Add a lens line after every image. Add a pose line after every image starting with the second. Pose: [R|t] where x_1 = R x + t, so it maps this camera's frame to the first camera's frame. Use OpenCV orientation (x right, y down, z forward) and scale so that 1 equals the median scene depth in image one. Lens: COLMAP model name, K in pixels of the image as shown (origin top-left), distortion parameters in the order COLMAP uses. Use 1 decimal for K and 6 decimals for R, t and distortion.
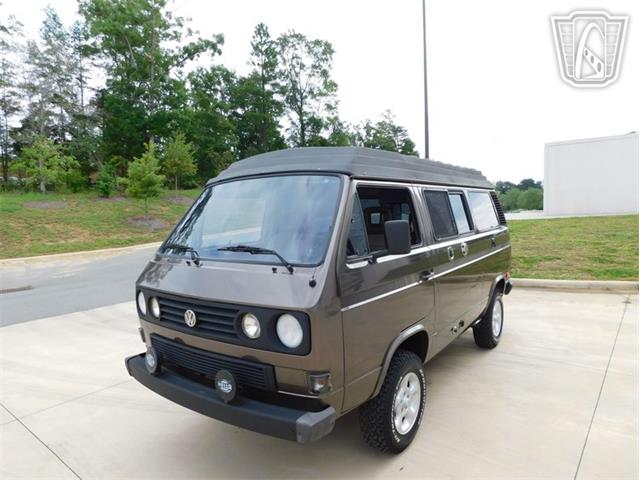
lens RADIAL K [[422.3, 0, 316.8], [0, 422.3, 239.4], [0, 0, 1]] dist [-0.052516, 0.041718]
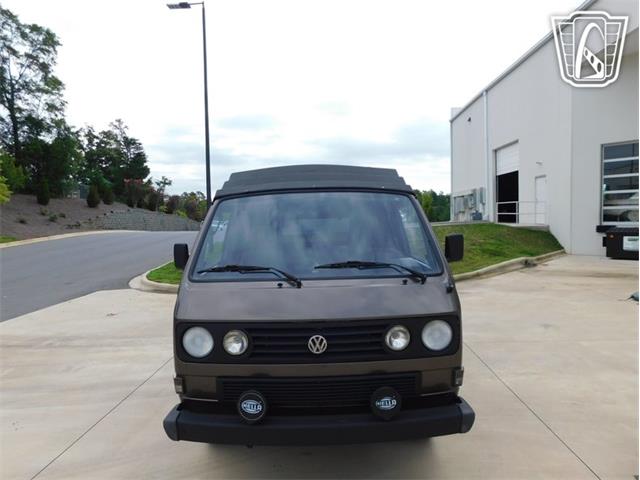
lens RADIAL K [[422.3, 0, 309.1], [0, 422.3, 239.0], [0, 0, 1]] dist [-0.052516, 0.041718]
pose [[0.803728, -0.017493, 0.594740, -0.075220], [0.041556, 0.998777, -0.026781, -0.001372], [-0.593545, 0.046239, 0.803472, 0.023785]]
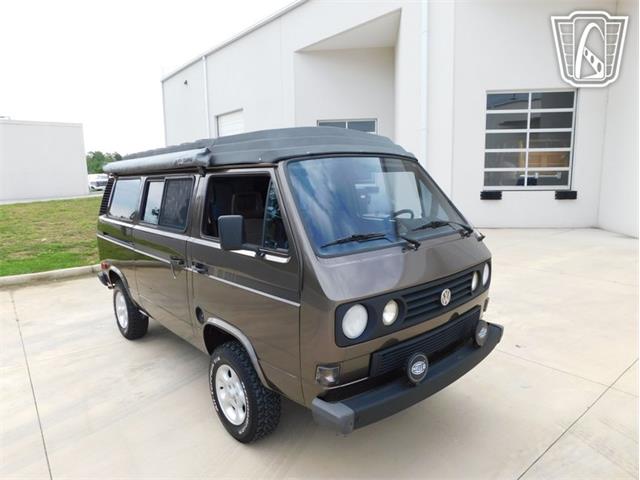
lens RADIAL K [[422.3, 0, 320.8], [0, 422.3, 236.7], [0, 0, 1]] dist [-0.052516, 0.041718]
pose [[0.215323, -0.117332, 0.969468, -0.117093], [0.087748, 0.991065, 0.100457, -0.007370], [-0.972593, 0.063438, 0.223695, 0.093216]]
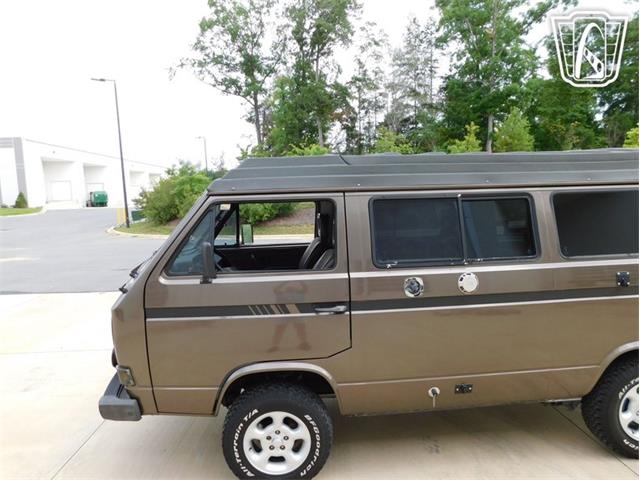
lens RADIAL K [[422.3, 0, 316.1], [0, 422.3, 242.6], [0, 0, 1]] dist [-0.052516, 0.041718]
pose [[0.658132, 0.092067, -0.747252, 0.091624], [-0.047516, 0.995596, 0.080816, -0.011523], [0.751402, -0.017681, 0.659608, 0.048819]]
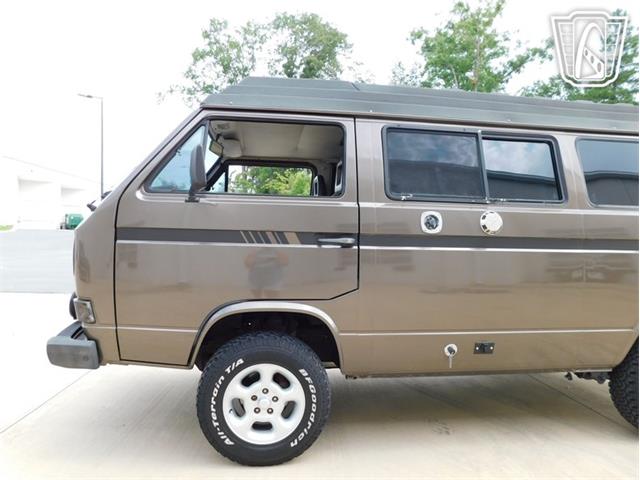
lens RADIAL K [[422.3, 0, 316.8], [0, 422.3, 242.6], [0, 0, 1]] dist [-0.052516, 0.041718]
pose [[0.693203, 0.054607, -0.718671, 0.081028], [-0.096837, 0.995141, -0.017791, 0.011331], [0.714208, 0.081927, 0.695122, 0.053820]]
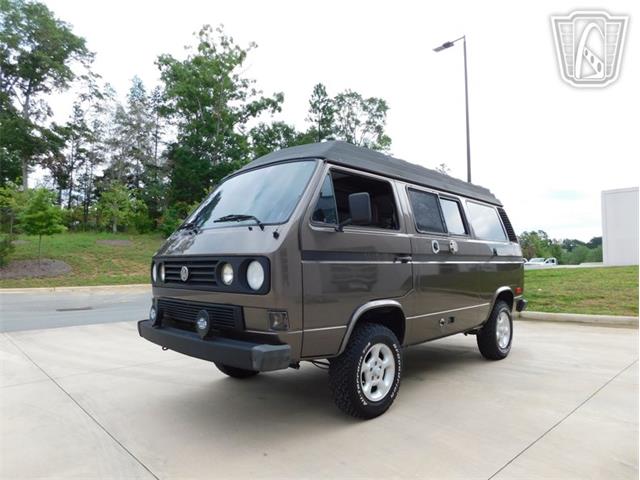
lens RADIAL K [[422.3, 0, 318.5], [0, 422.3, 239.3], [0, 0, 1]] dist [-0.052516, 0.041718]
pose [[0.990805, 0.022139, -0.133471, 0.020512], [-0.039350, 0.991028, -0.127732, 0.020157], [0.129445, 0.131810, 0.982787, -0.011957]]
